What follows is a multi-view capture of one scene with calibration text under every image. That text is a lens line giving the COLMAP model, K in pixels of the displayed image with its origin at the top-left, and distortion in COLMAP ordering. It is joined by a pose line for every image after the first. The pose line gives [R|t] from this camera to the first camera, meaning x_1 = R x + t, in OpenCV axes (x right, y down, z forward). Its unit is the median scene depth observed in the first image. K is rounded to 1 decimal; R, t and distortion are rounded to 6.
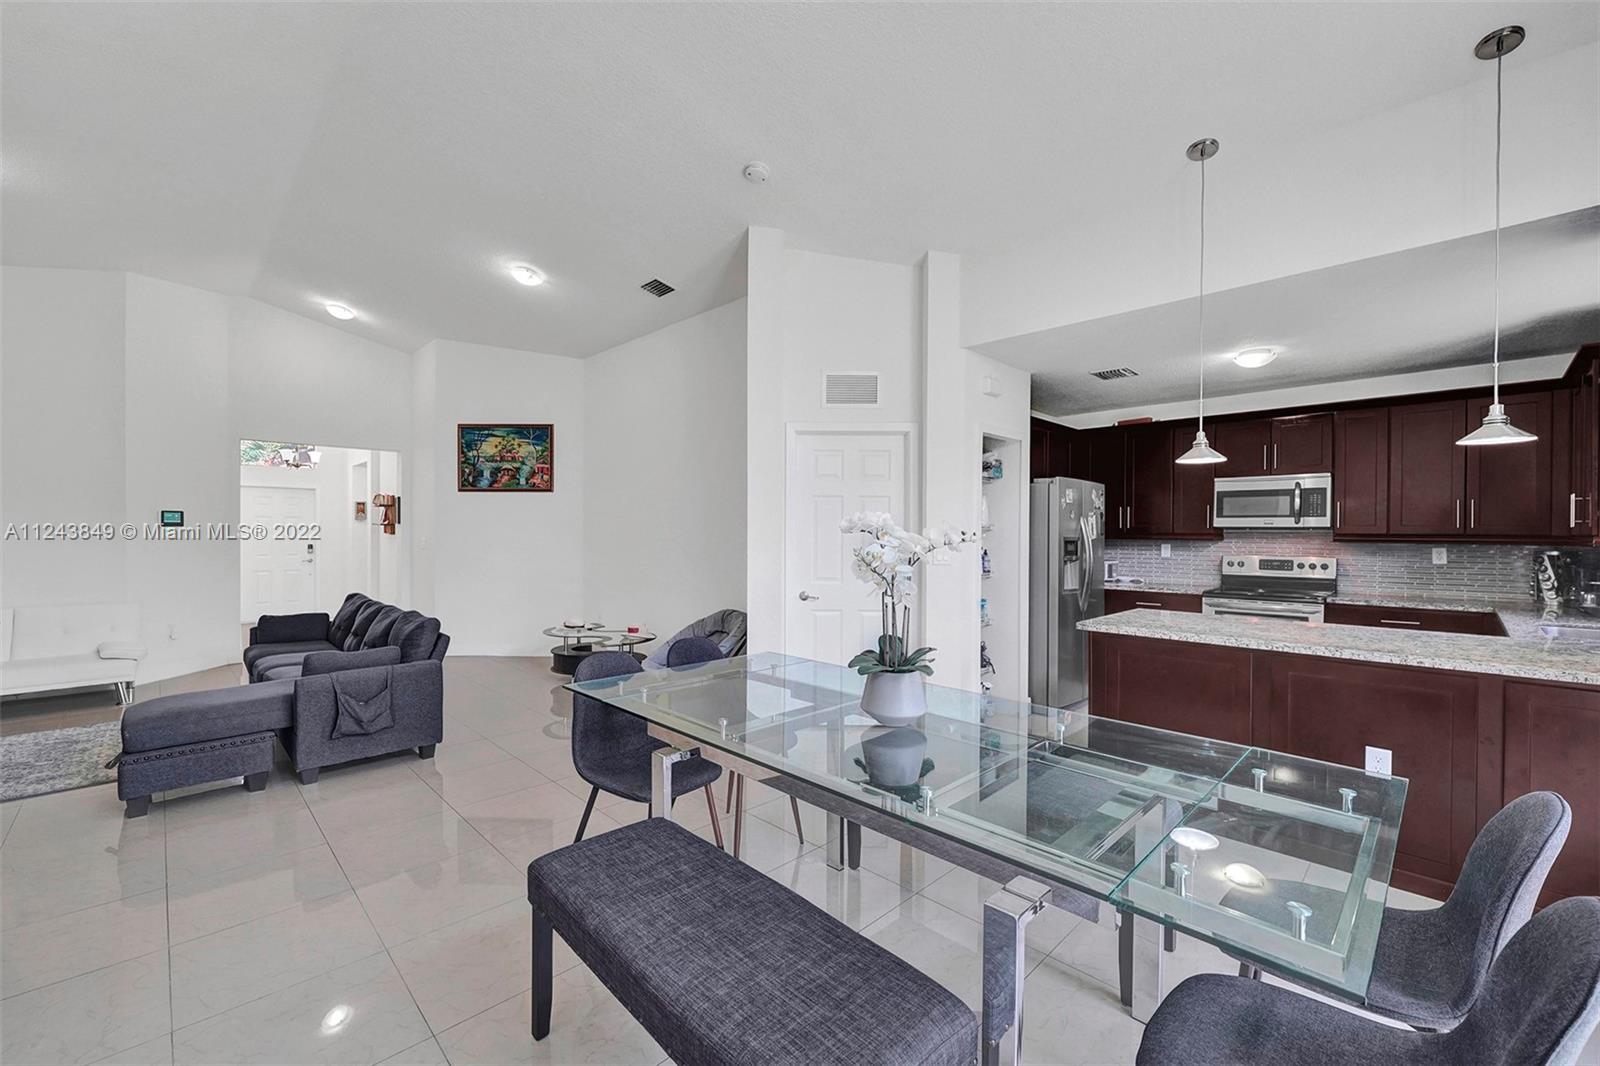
lens RADIAL K [[653.0, 0, 797.6], [0, 653.0, 539.6], [0, 0, 1]] dist [-0.004073, 0.000035]
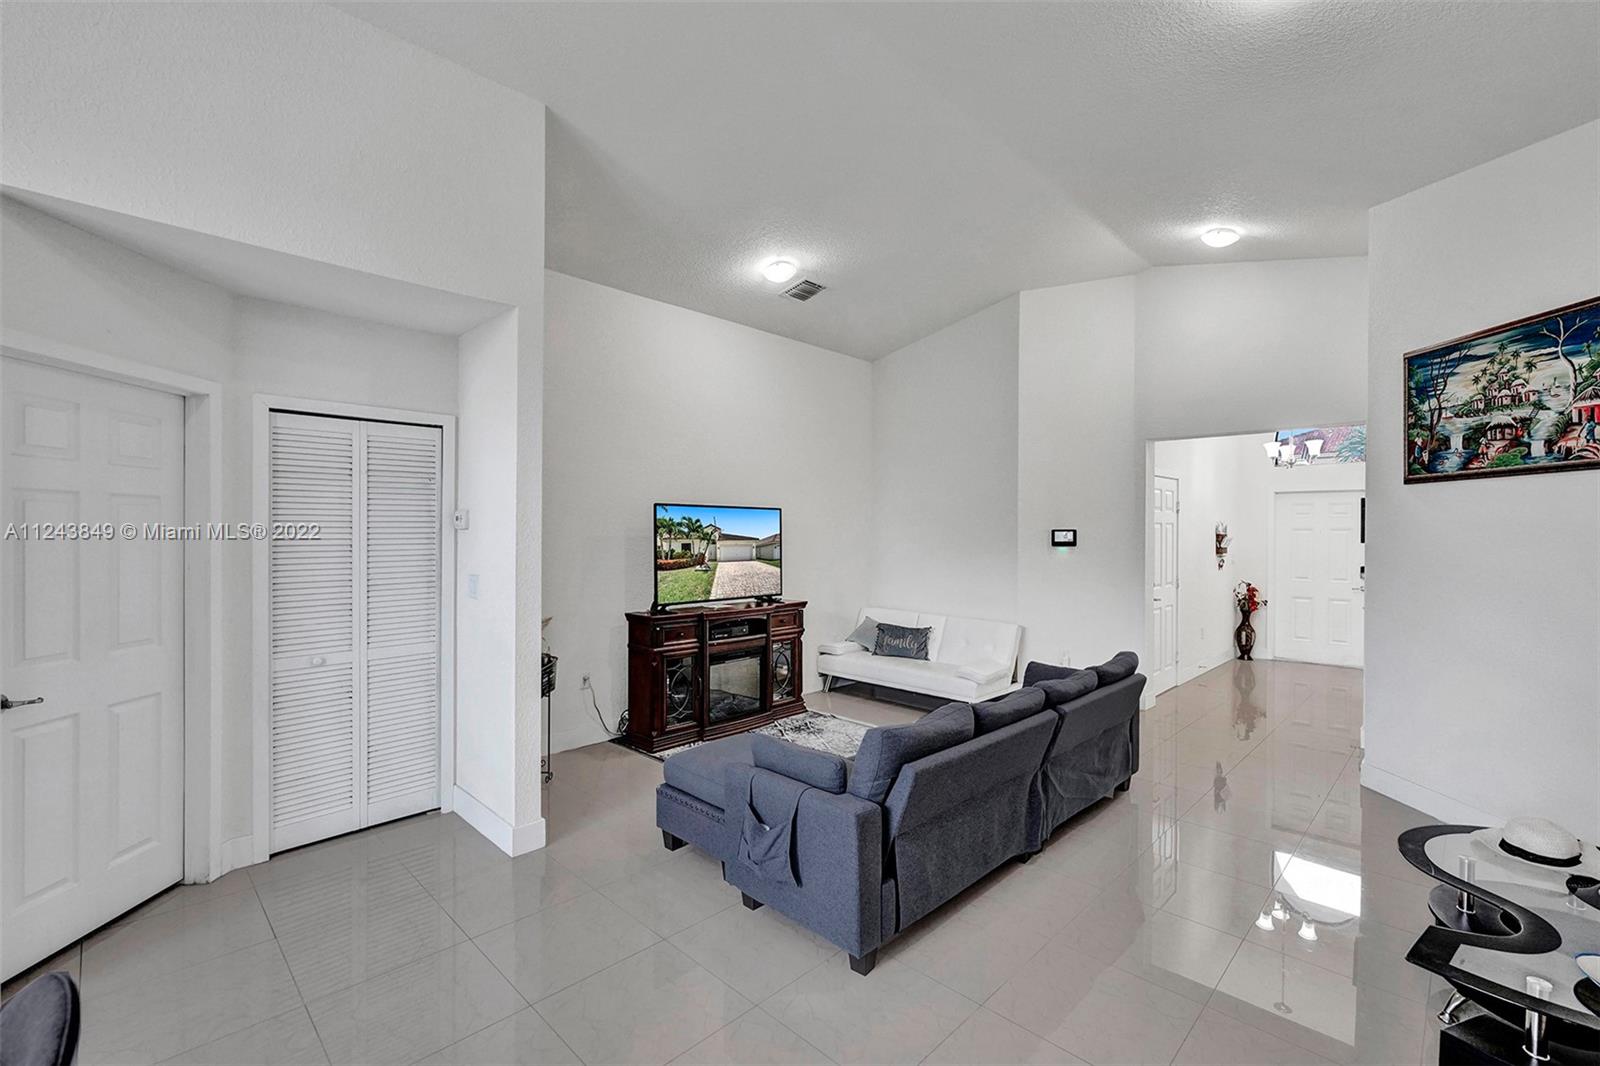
lens RADIAL K [[688.8, 0, 799.4], [0, 688.8, 536.3], [0, 0, 1]] dist [-0.003297, 0.000491]
pose [[0.007893, 0.003050, -0.999964, 0.026342], [-0.014764, 0.999887, 0.002934, -0.035352], [0.999860, 0.014740, 0.007937, 0.679231]]
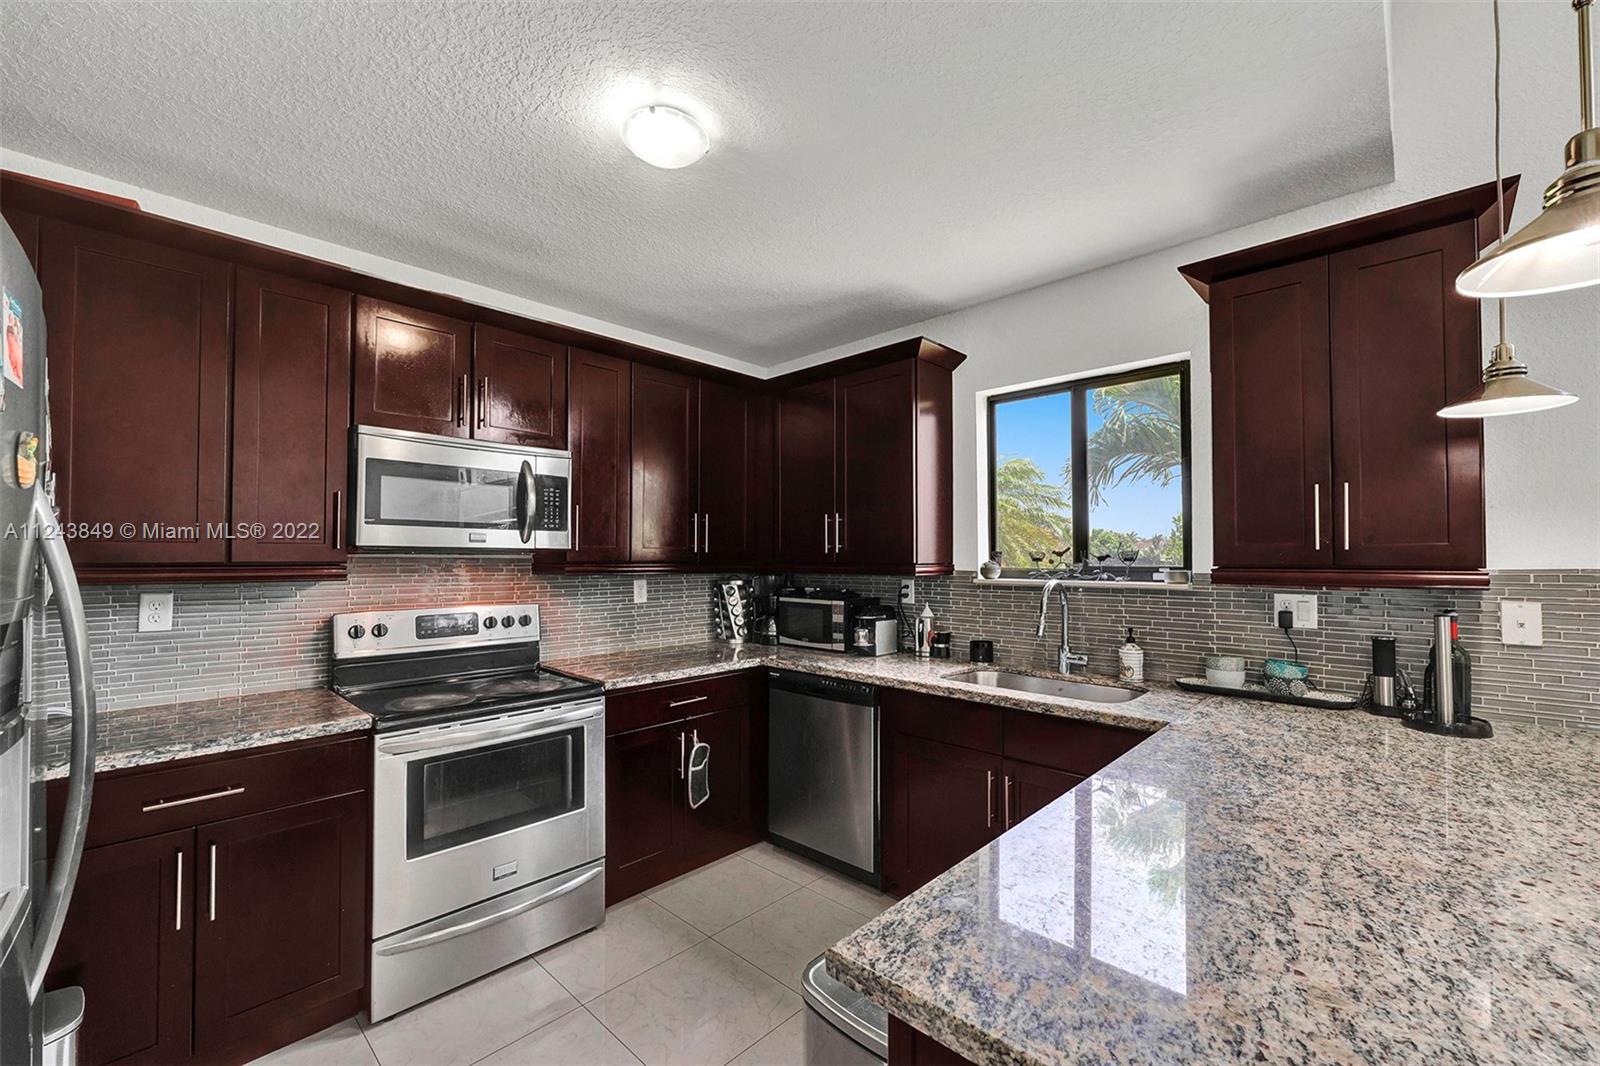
lens RADIAL K [[653.0, 0, 789.7], [0, 653.0, 541.7], [0, 0, 1]] dist [-0.004073, 0.000035]
pose [[-0.022129, 0.019125, 0.999572, 0.230874], [0.009806, 0.999773, -0.018911, -0.012366], [-0.999707, 0.009383, -0.022312, 0.738599]]
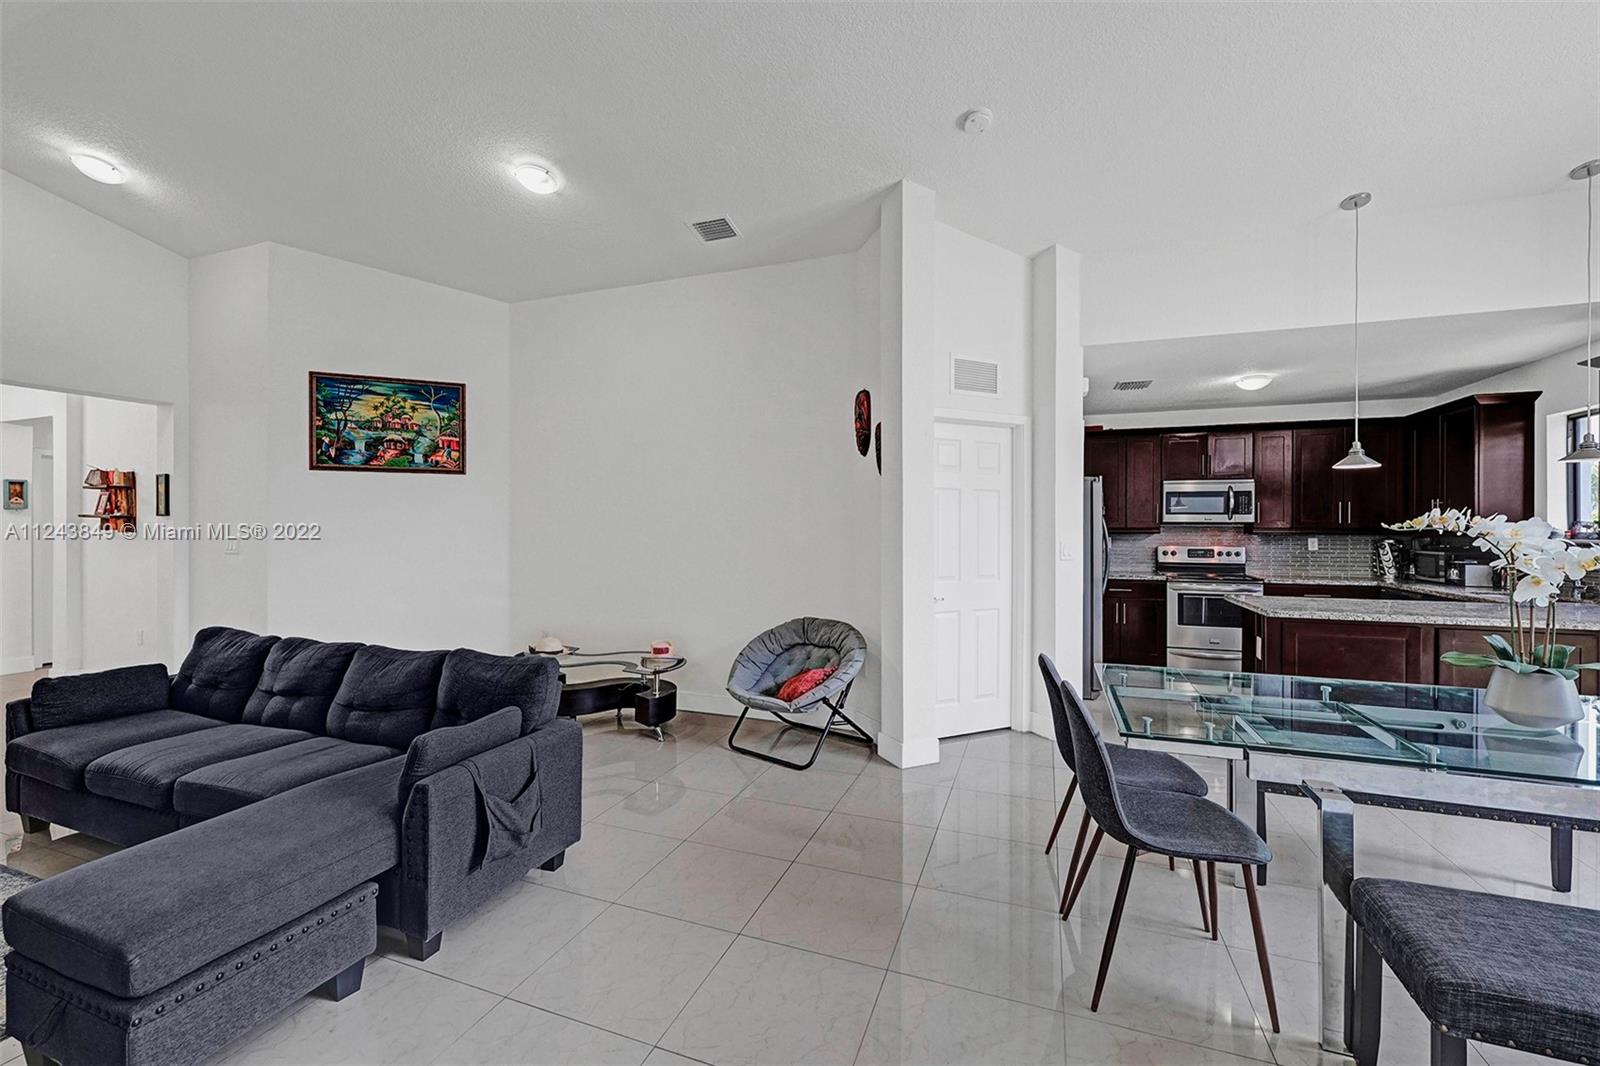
lens RADIAL K [[653.0, 0, 803.7], [0, 653.0, 533.0], [0, 0, 1]] dist [-0.004073, 0.000035]
pose [[0.905203, -0.006309, 0.424932, -0.448167], [0.006872, 0.999976, 0.000207, -0.004521], [-0.424923, 0.002733, 0.905225, 0.207626]]
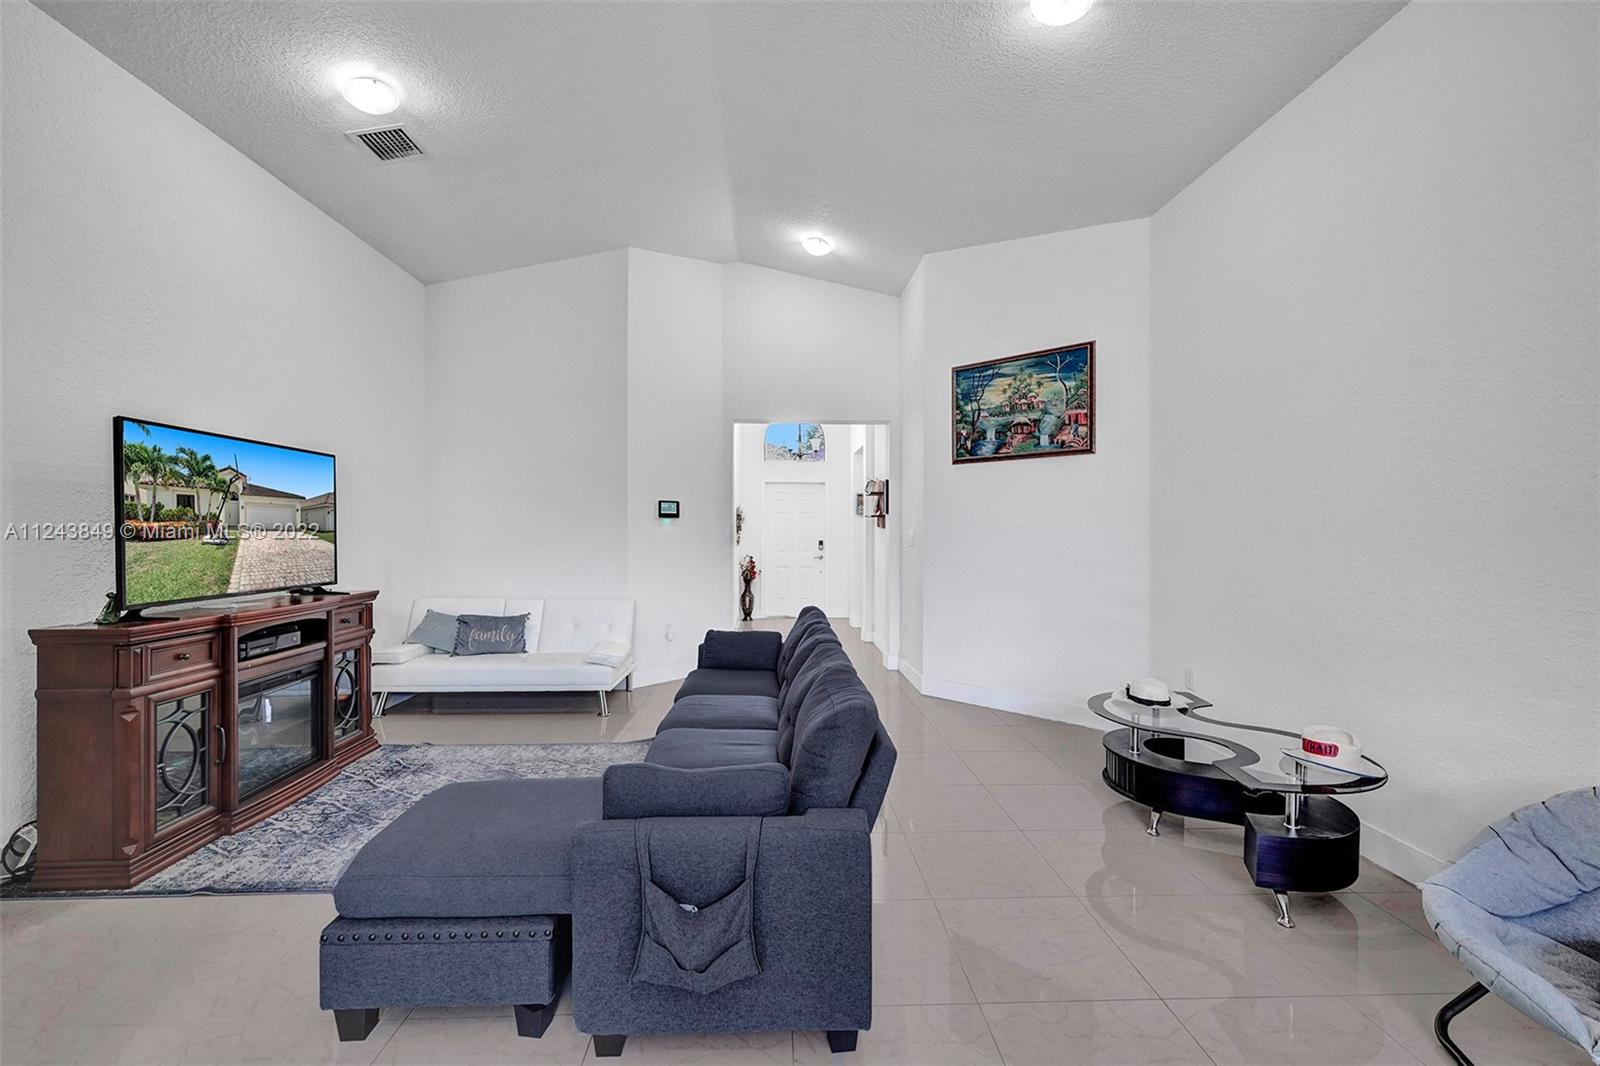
lens RADIAL K [[653.0, 0, 792.1], [0, 653.0, 532.6], [0, 0, 1]] dist [-0.004073, 0.000035]
pose [[0.733499, -0.001969, -0.679688, -0.224442], [-0.005777, 0.999942, -0.009130, 0.009085], [0.679666, 0.010623, 0.733444, 0.487244]]
